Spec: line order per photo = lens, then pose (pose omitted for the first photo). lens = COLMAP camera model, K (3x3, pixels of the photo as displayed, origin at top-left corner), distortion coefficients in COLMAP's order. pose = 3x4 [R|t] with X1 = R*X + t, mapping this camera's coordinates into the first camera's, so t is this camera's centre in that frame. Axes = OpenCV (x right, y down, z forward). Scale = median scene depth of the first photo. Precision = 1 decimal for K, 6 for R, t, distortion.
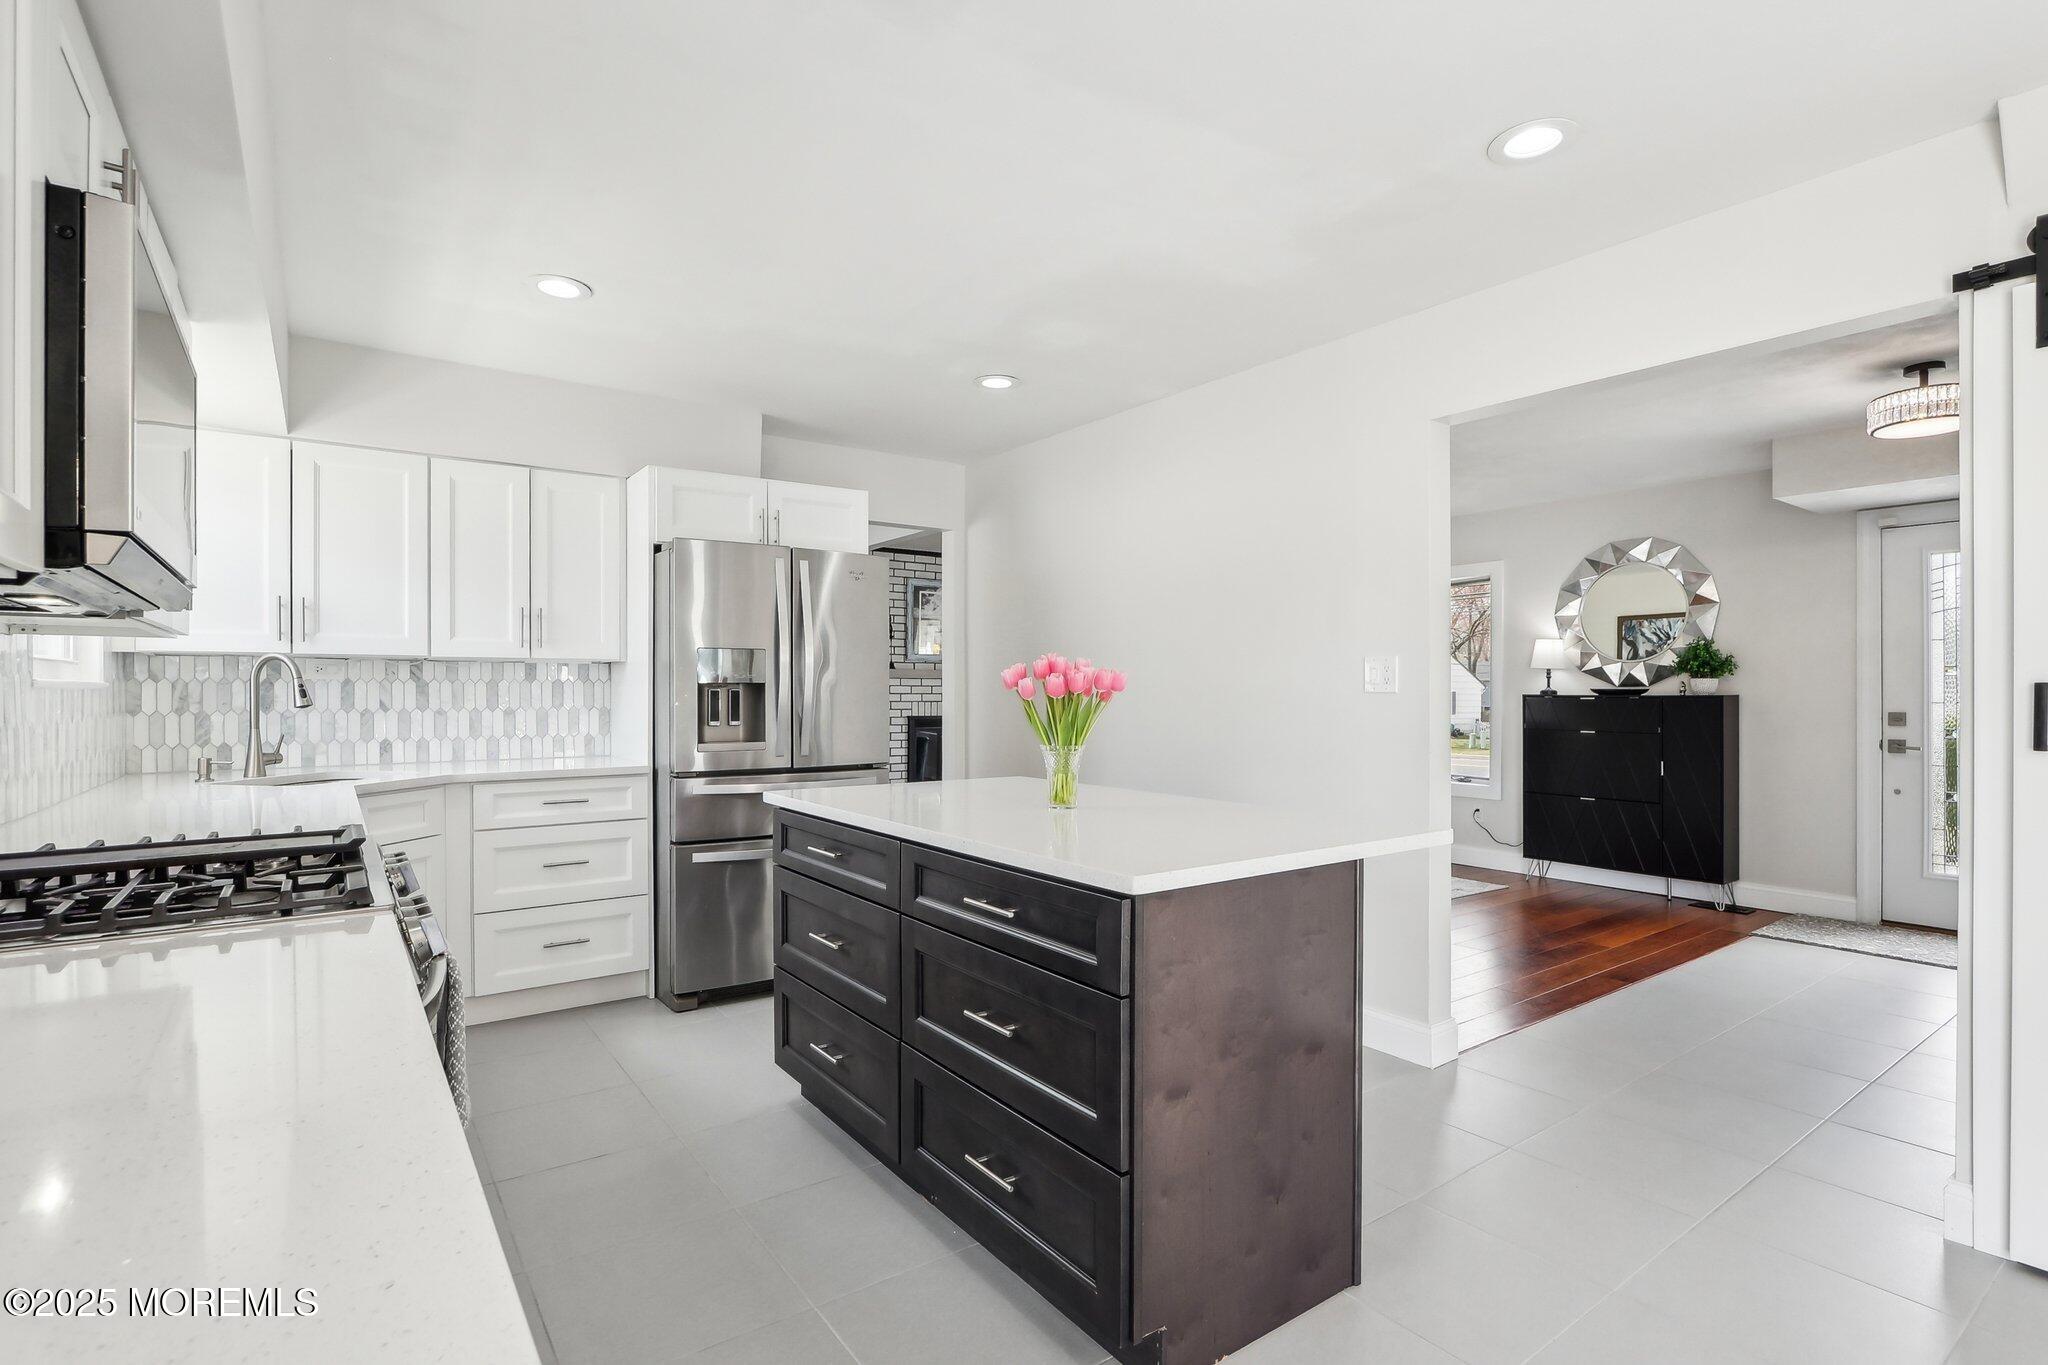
lens RADIAL K [[969.9, 0, 1008.4], [0, 969.9, 694.5], [0, 0, 1]] dist [-0.015161, 0.000309]
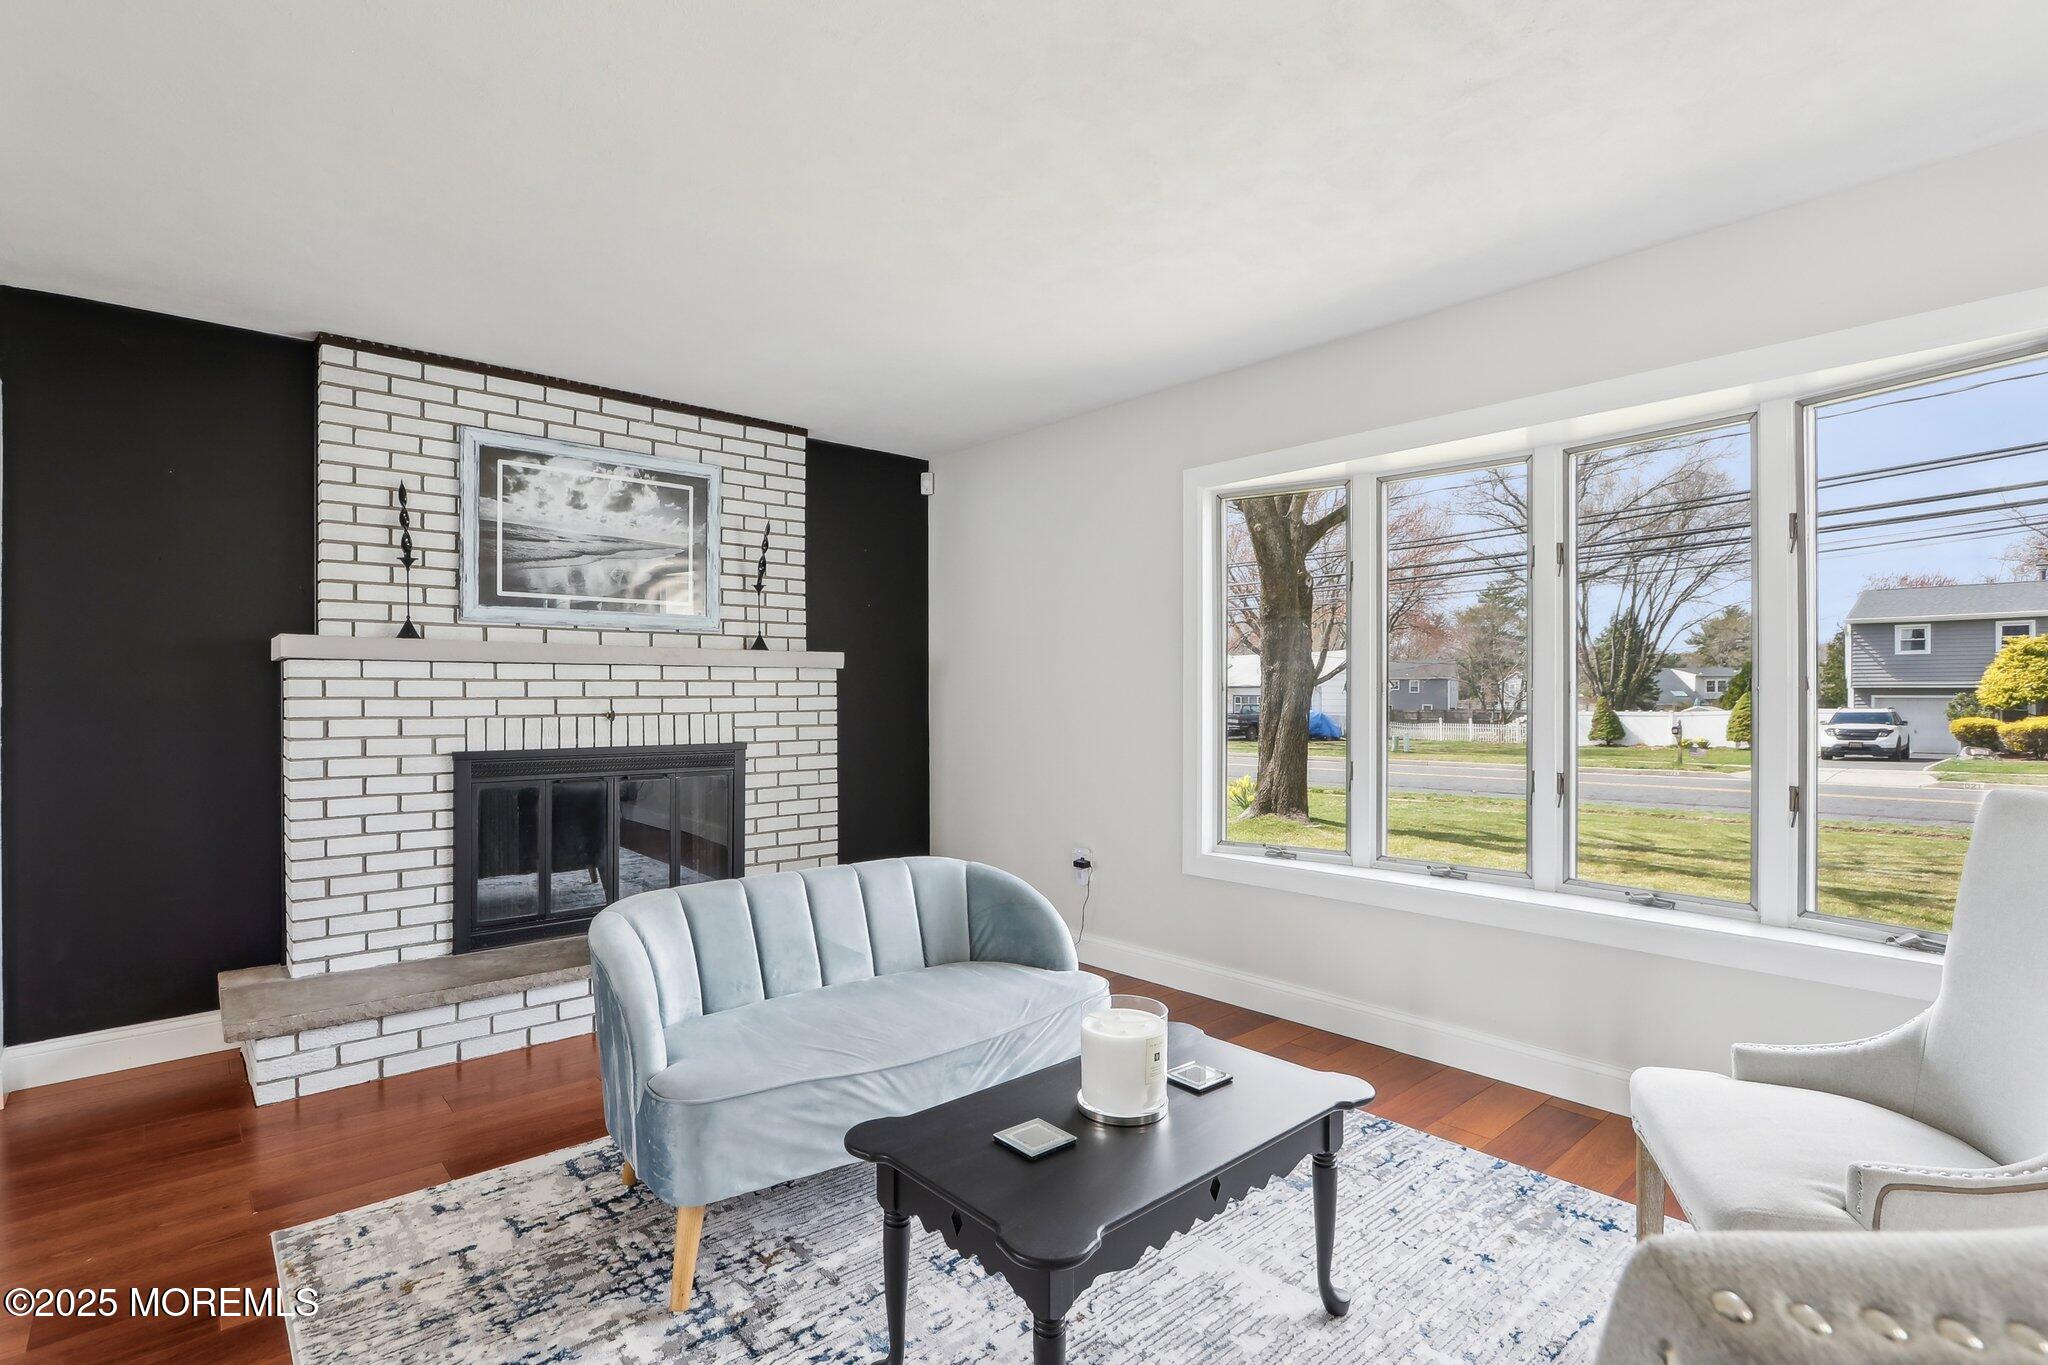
lens RADIAL K [[969.9, 0, 1021.6], [0, 969.9, 695.9], [0, 0, 1]] dist [-0.015161, 0.000309]
pose [[0.994174, -0.004446, 0.107699, 0.204029], [0.004334, 0.999990, 0.001279, -0.003442], [-0.107703, -0.000805, 0.994183, 1.219099]]
